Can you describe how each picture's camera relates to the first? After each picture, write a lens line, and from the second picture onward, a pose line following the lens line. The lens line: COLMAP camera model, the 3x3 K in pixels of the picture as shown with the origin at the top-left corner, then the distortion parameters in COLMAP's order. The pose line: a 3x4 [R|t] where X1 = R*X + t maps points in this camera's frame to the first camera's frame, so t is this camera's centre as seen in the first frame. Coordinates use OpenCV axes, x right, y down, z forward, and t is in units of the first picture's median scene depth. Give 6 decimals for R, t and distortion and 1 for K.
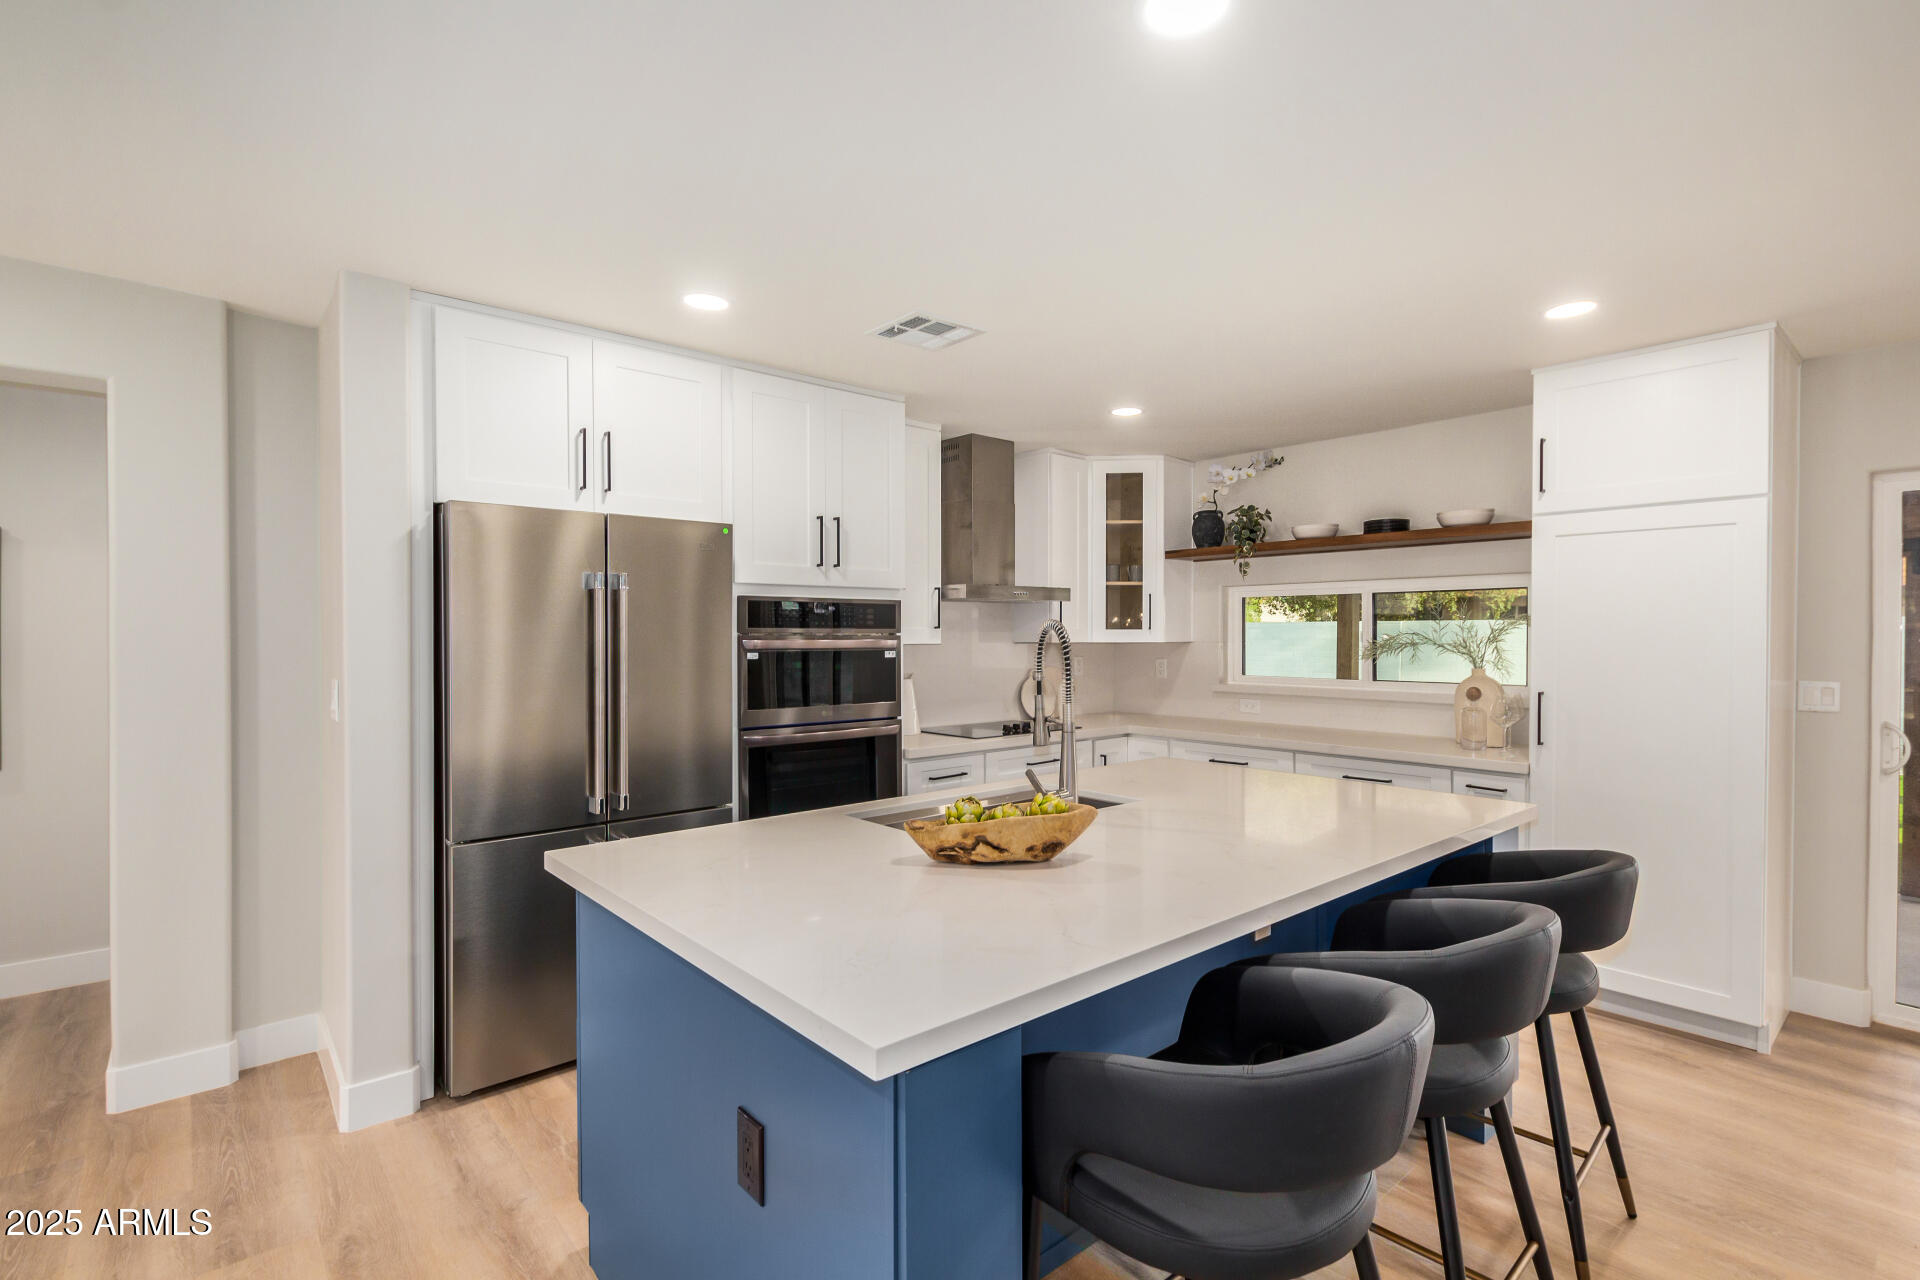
lens RADIAL K [[899.7, 0, 980.1], [0, 899.7, 648.8], [0, 0, 1]] dist [0.014952, 0.001753]
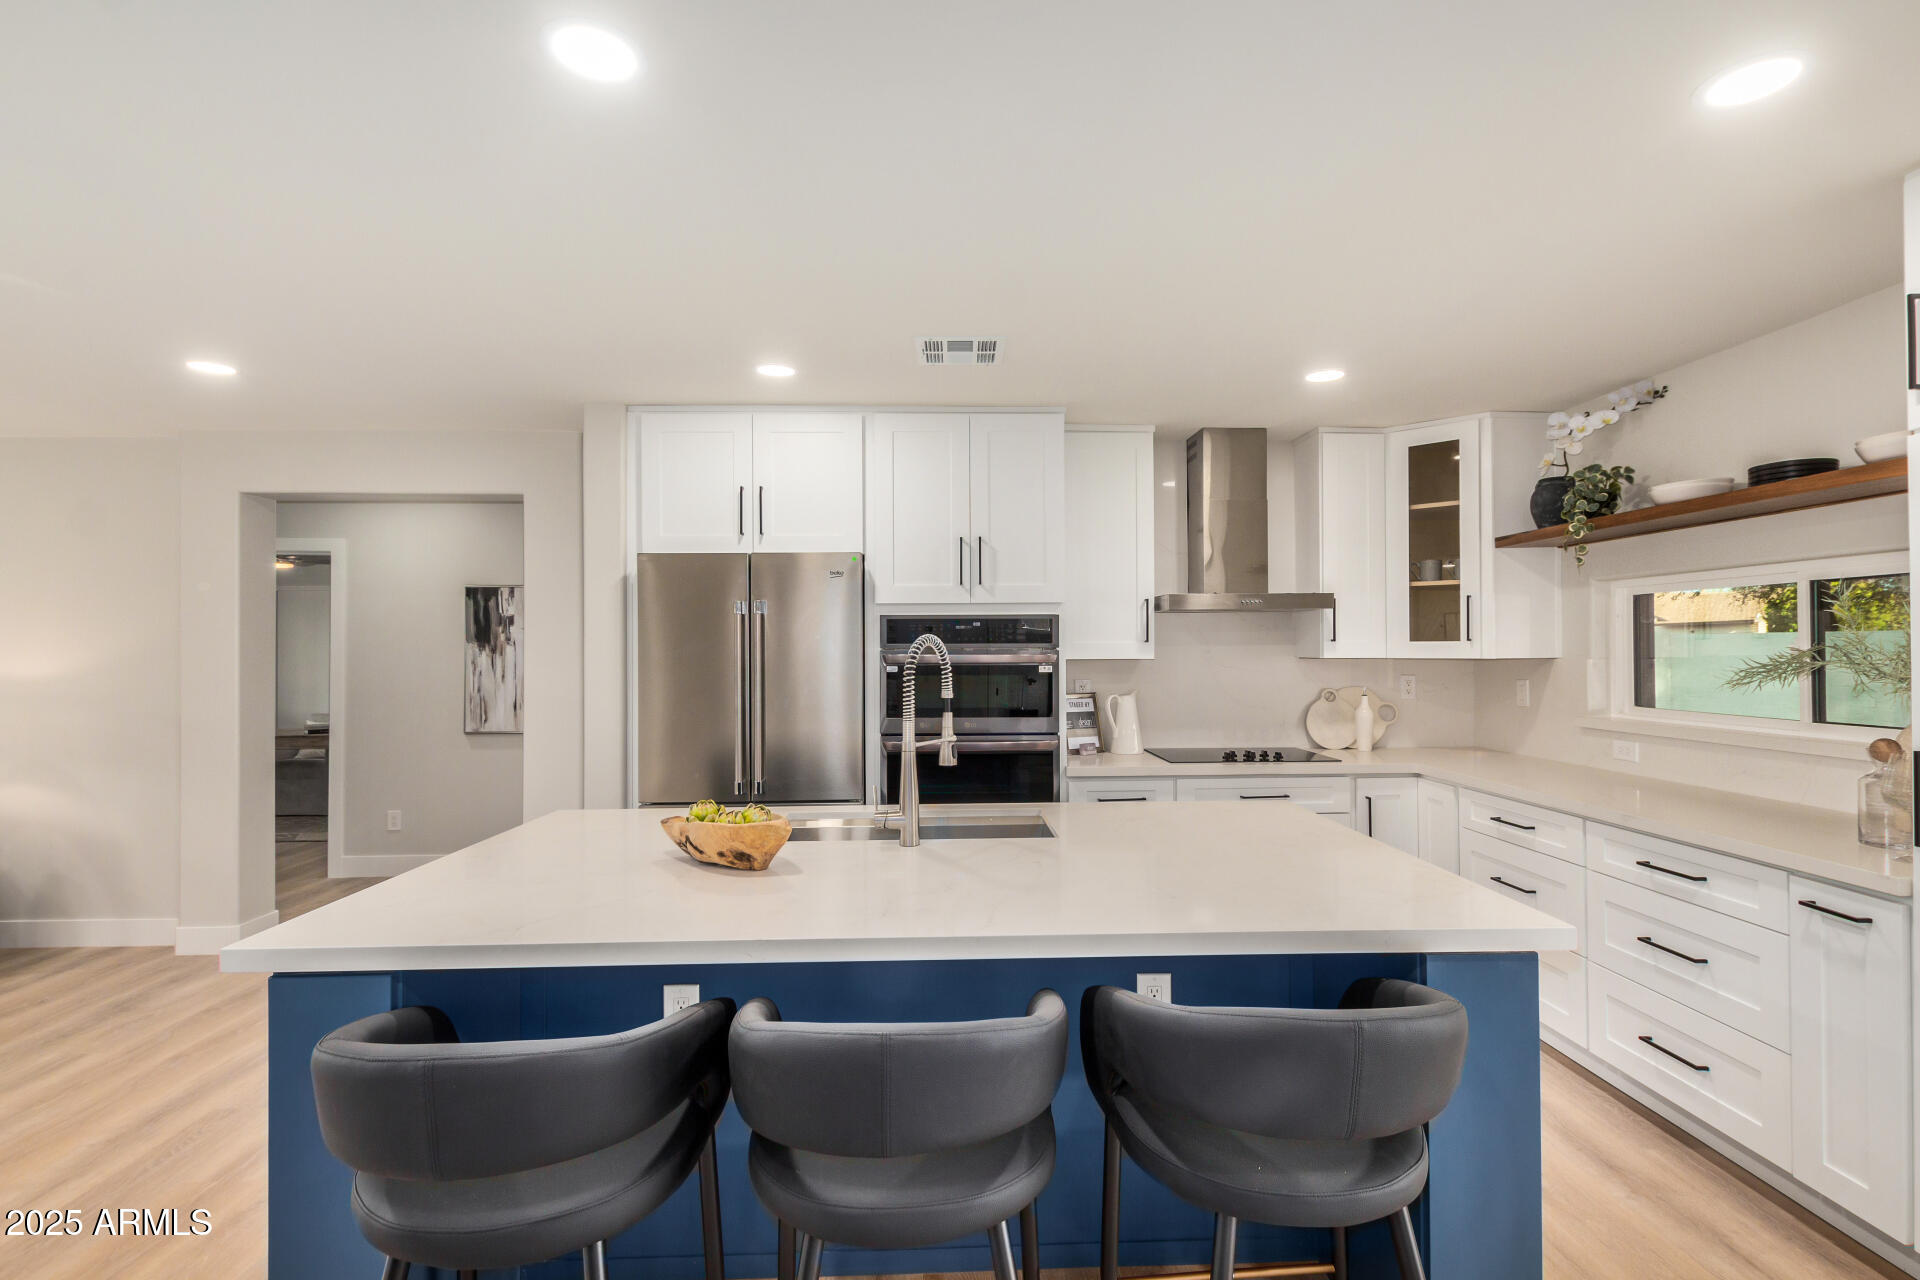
lens RADIAL K [[899.7, 0, 962.6], [0, 899.7, 637.6], [0, 0, 1]] dist [0.014952, 0.001753]
pose [[0.775572, -0.012101, -0.631143, 0.413027], [-0.006357, 0.999616, -0.026978, -0.001028], [0.631227, 0.024935, 0.775197, 0.159601]]
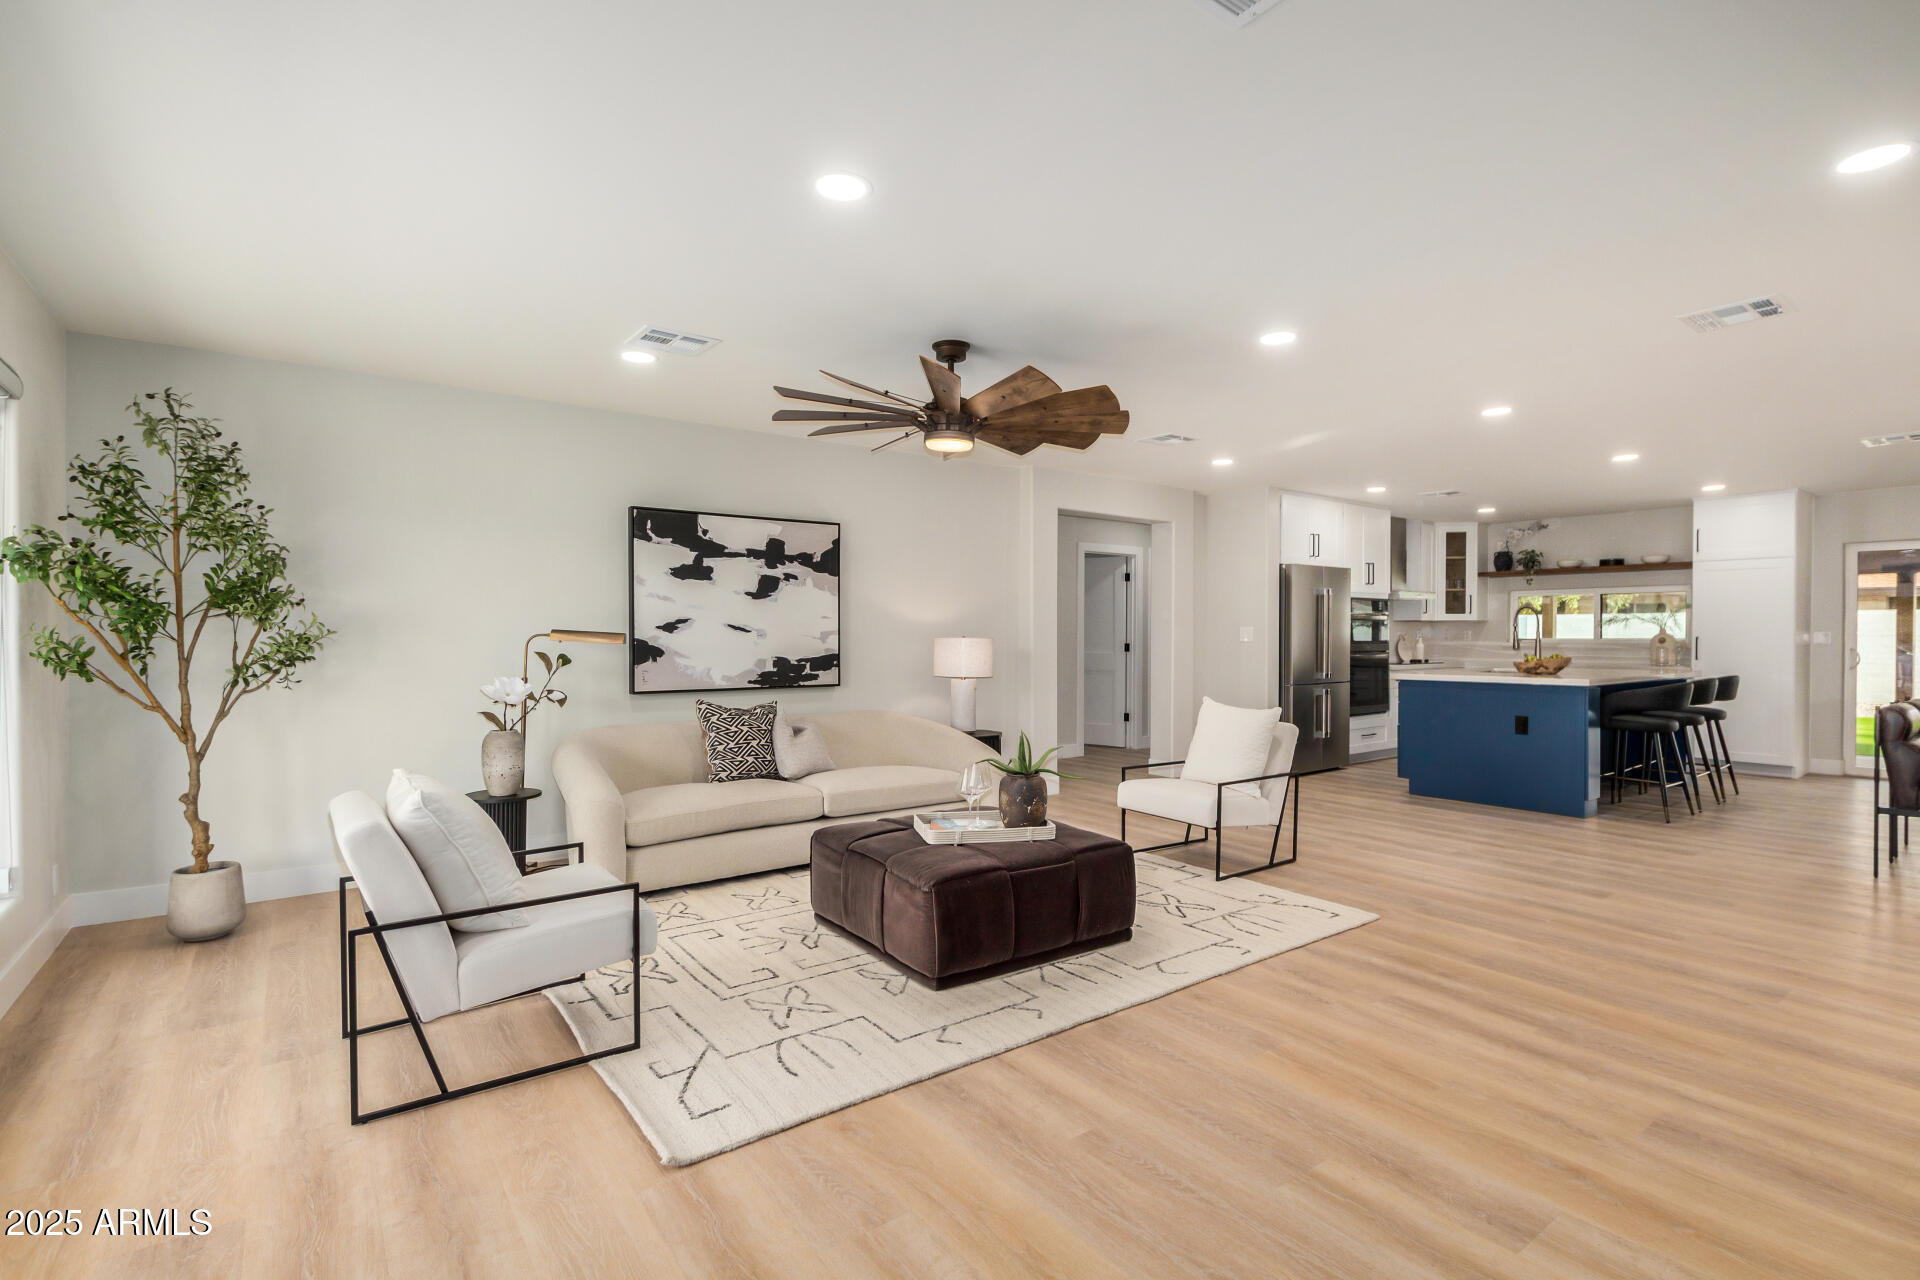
lens RADIAL K [[899.7, 0, 997.0], [0, 899.7, 640.2], [0, 0, 1]] dist [0.014952, 0.001753]
pose [[0.998488, -0.002186, -0.054927, -0.856397], [0.001765, 0.999969, -0.007709, 0.056748], [0.054942, 0.007600, 0.998461, -1.166439]]
